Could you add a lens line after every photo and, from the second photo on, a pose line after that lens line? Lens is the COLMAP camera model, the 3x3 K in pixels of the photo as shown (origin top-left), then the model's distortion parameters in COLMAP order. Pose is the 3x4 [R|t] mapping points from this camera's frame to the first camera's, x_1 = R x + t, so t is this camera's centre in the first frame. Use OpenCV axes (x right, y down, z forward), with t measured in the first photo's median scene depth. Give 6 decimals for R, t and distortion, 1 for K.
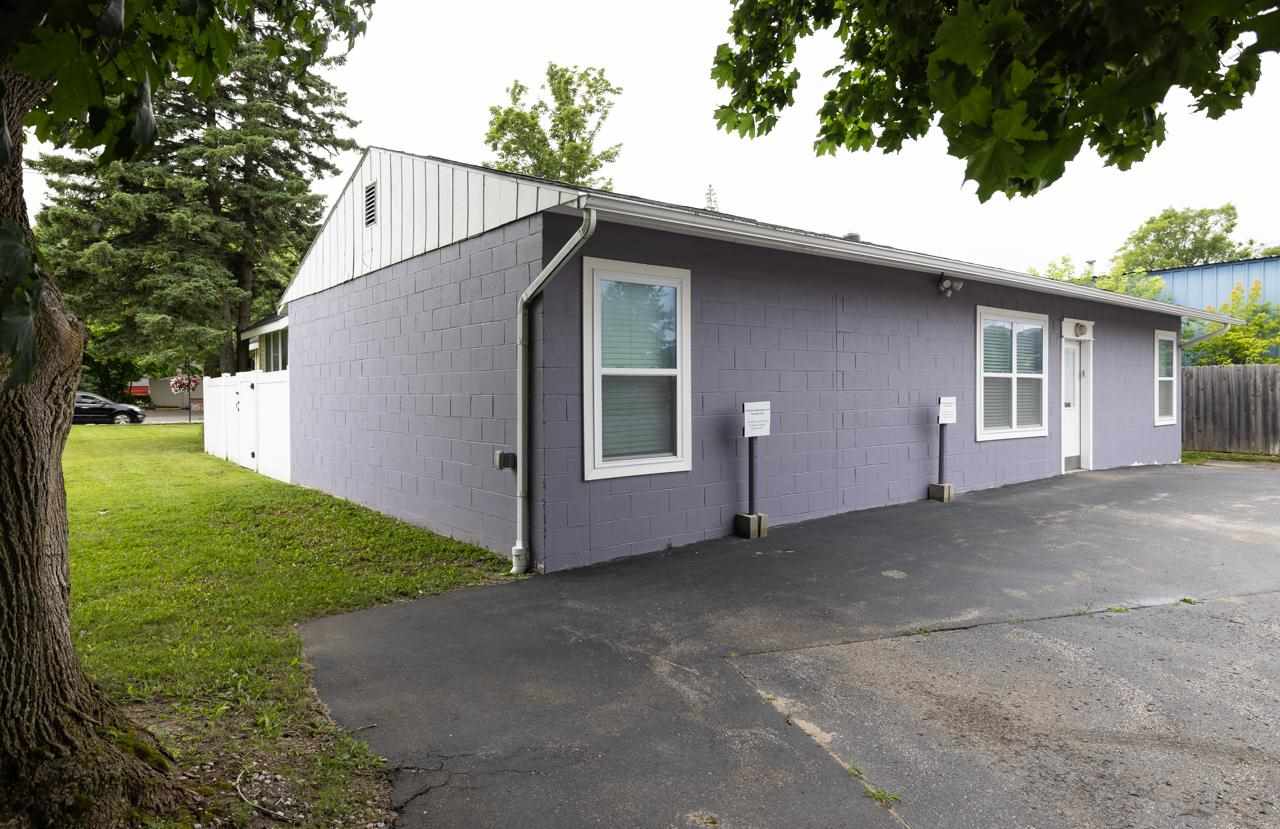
lens RADIAL K [[759.0, 0, 640.1], [0, 759.0, 404.4], [0, 0, 1]] dist [0.007109, 0.000330]
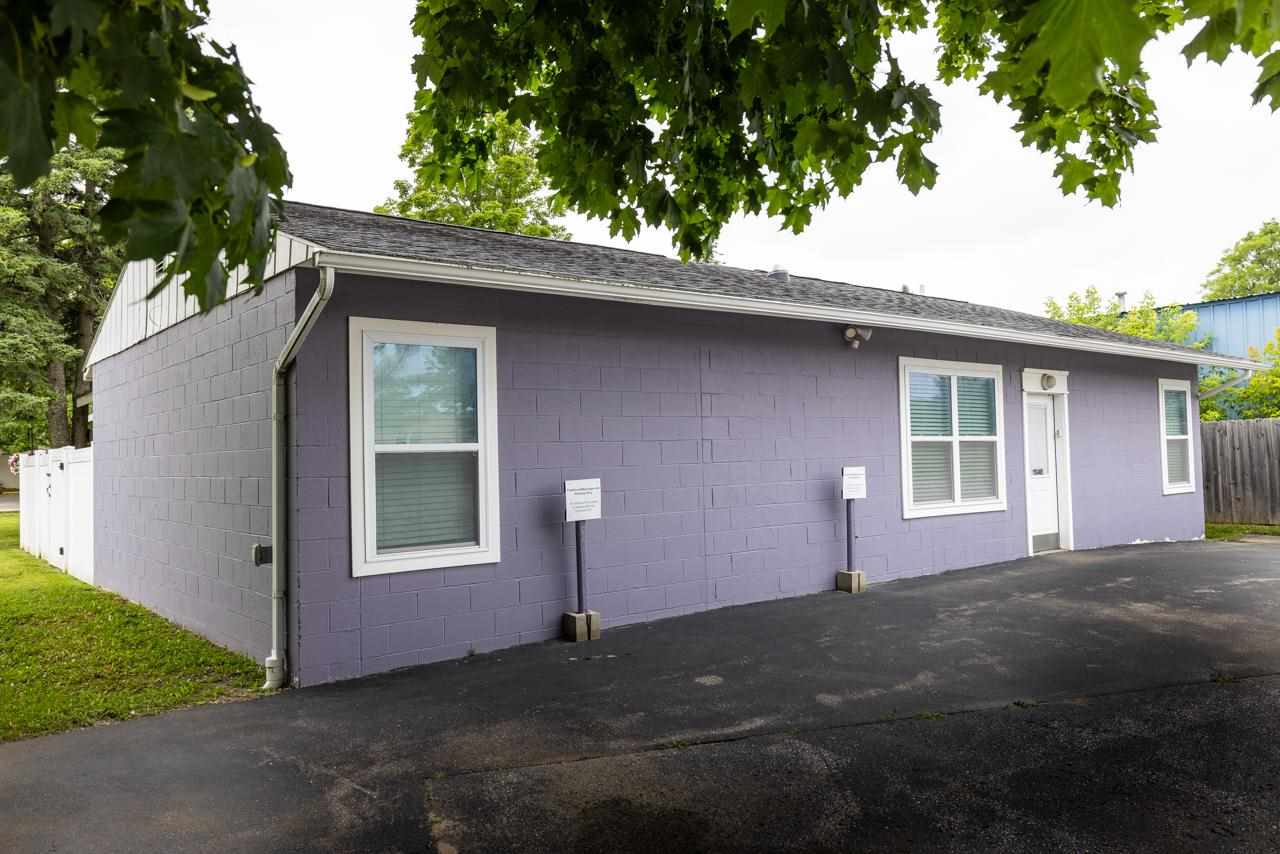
lens RADIAL K [[958.0, 0, 639.7], [0, 958.0, 429.7], [0, 0, 1]] dist [0.010845, -0.006864]
pose [[0.999795, -0.017744, 0.009781, 0.199614], [0.018183, 0.998742, -0.046722, -0.007385], [-0.008940, 0.046890, 0.998860, -0.072550]]
